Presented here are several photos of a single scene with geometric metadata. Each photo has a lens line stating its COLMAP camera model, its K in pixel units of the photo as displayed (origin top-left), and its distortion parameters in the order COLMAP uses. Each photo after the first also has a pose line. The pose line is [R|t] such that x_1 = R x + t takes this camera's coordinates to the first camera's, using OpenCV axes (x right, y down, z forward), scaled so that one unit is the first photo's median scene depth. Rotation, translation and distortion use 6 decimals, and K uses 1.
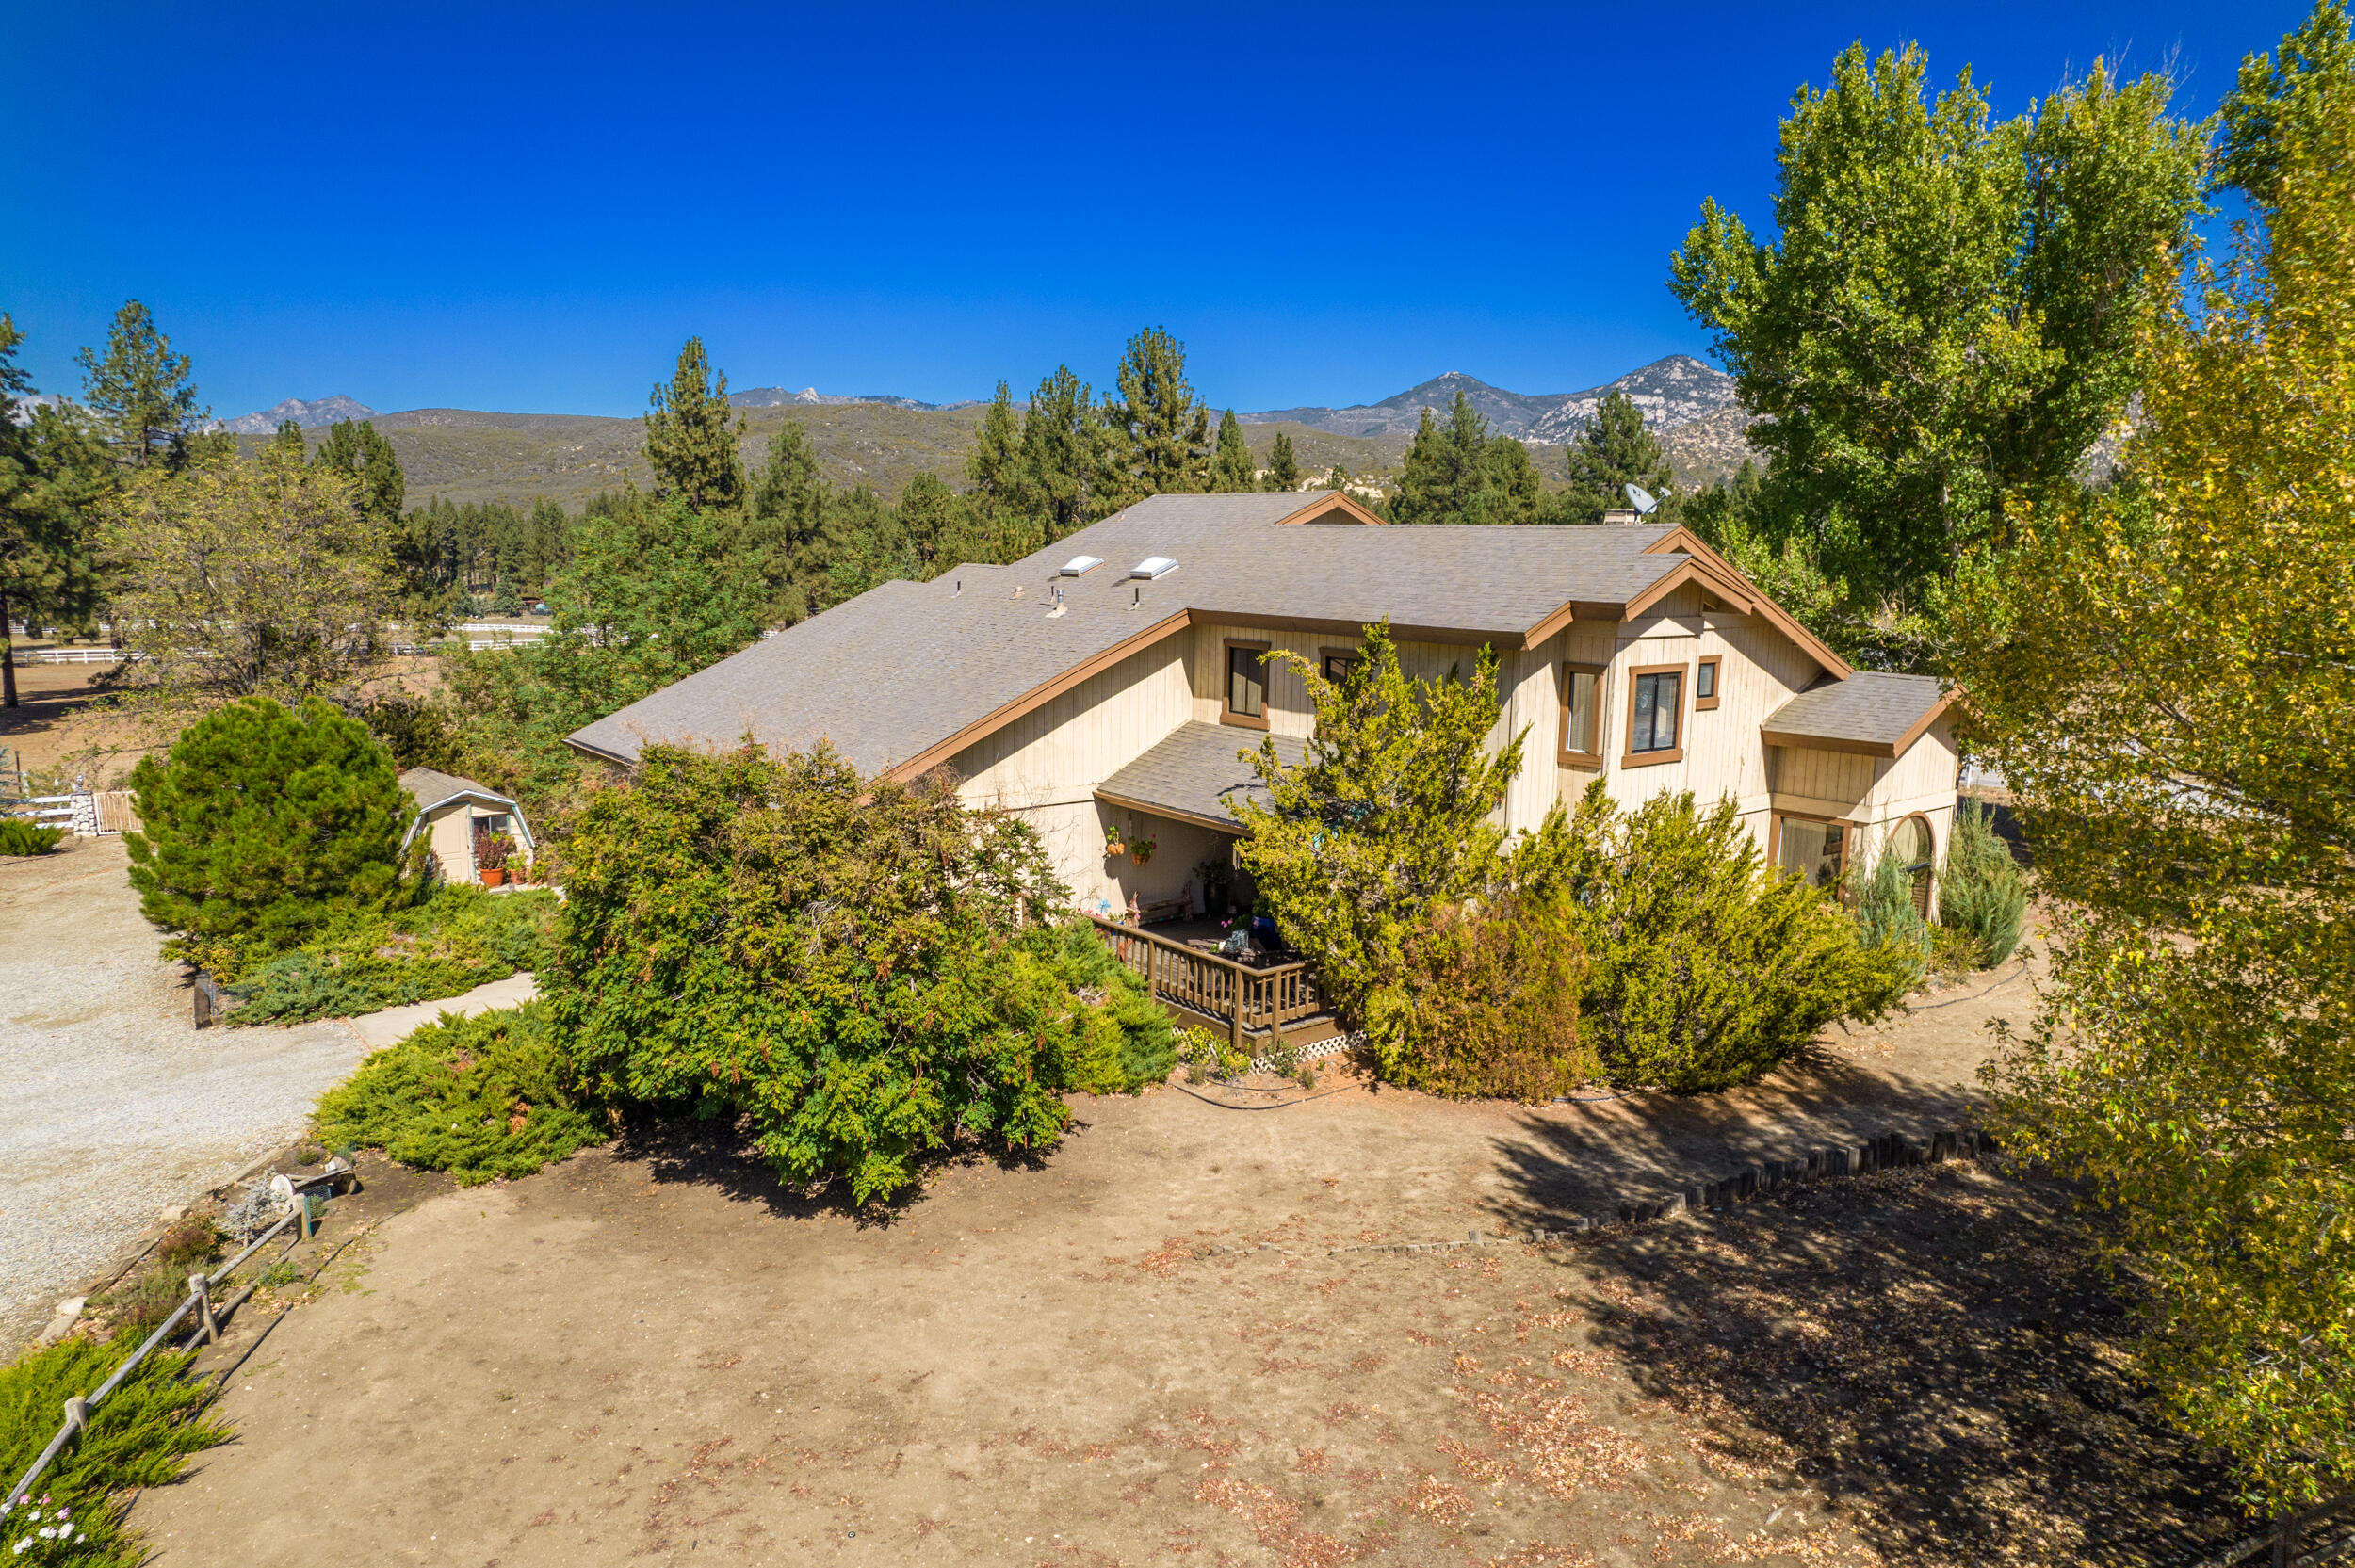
lens RADIAL K [[1507.0, 0, 1180.2], [0, 1507.0, 791.5], [0, 0, 1]] dist [-0.072865, 0.068805]
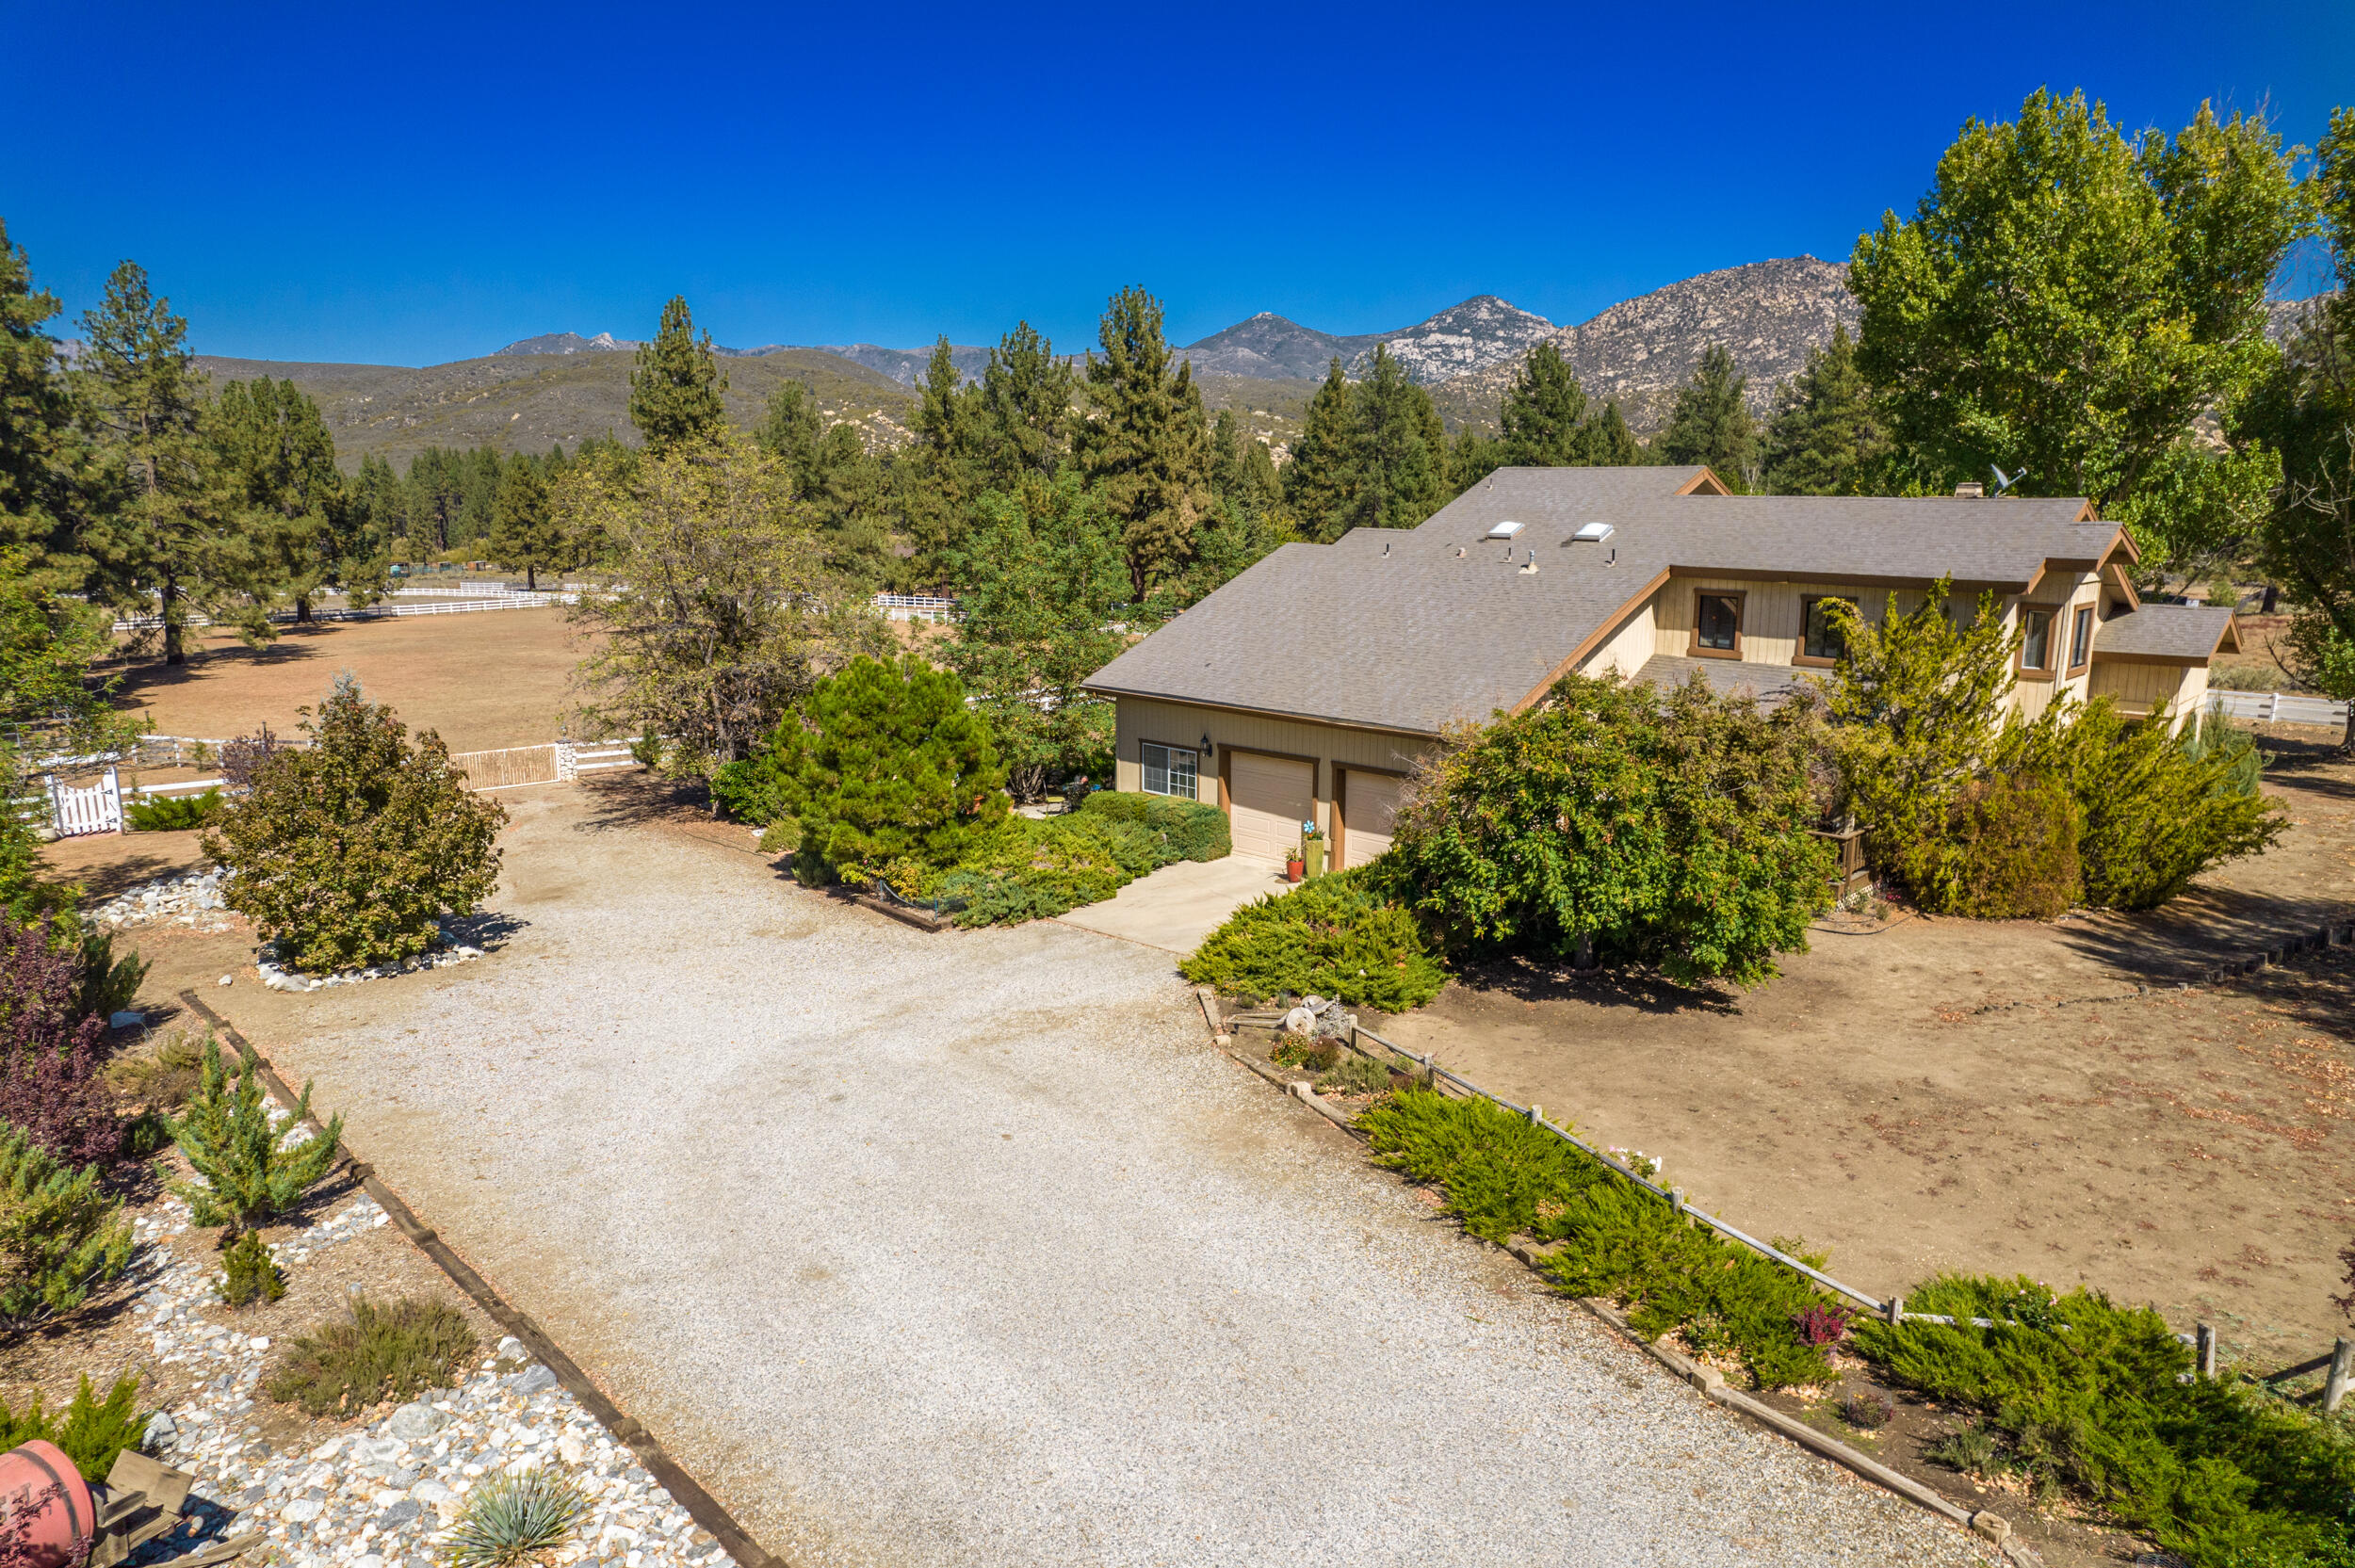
lens RADIAL K [[1507.0, 0, 1180.2], [0, 1507.0, 791.5], [0, 0, 1]] dist [-0.072865, 0.068805]
pose [[0.992630, -0.037874, 0.115113, -0.423958], [0.033676, 0.998703, 0.038196, 0.005286], [-0.116411, -0.034038, 0.992618, -0.159117]]
